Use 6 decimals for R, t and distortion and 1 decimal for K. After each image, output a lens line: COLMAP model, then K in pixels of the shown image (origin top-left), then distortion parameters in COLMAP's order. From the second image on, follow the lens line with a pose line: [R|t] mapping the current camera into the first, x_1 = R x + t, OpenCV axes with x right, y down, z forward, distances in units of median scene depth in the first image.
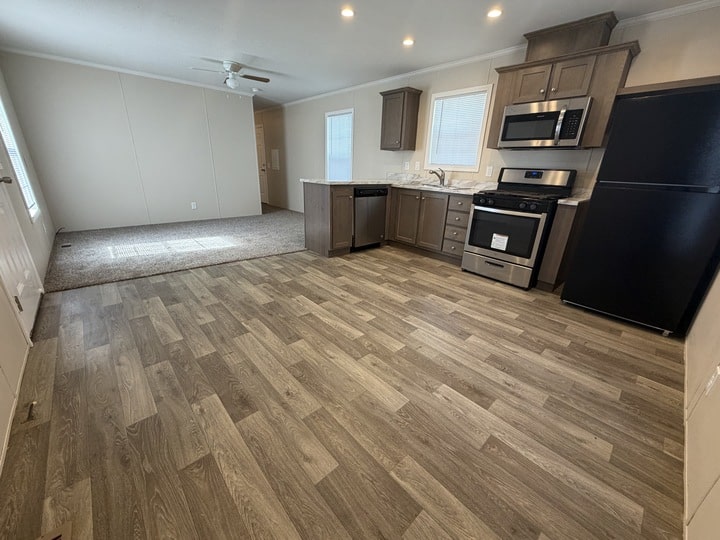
lens RADIAL K [[286.0, 0, 360.0], [0, 286.0, 270.0], [0, 0, 1]] dist [-0.000787, -0.000431]
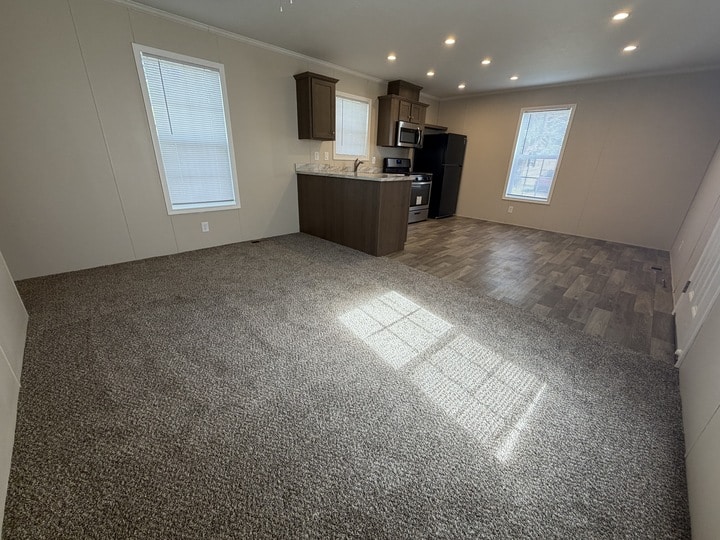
lens RADIAL K [[276.5, 0, 346.0], [0, 276.5, 276.1], [0, 0, 1]] dist [-0.000644, 0.000087]
pose [[0.000876, -0.429235, 0.903192, -1.277414], [0.308064, 0.859382, 0.408116, -0.524872], [-0.951365, 0.277884, 0.132985, 1.272515]]
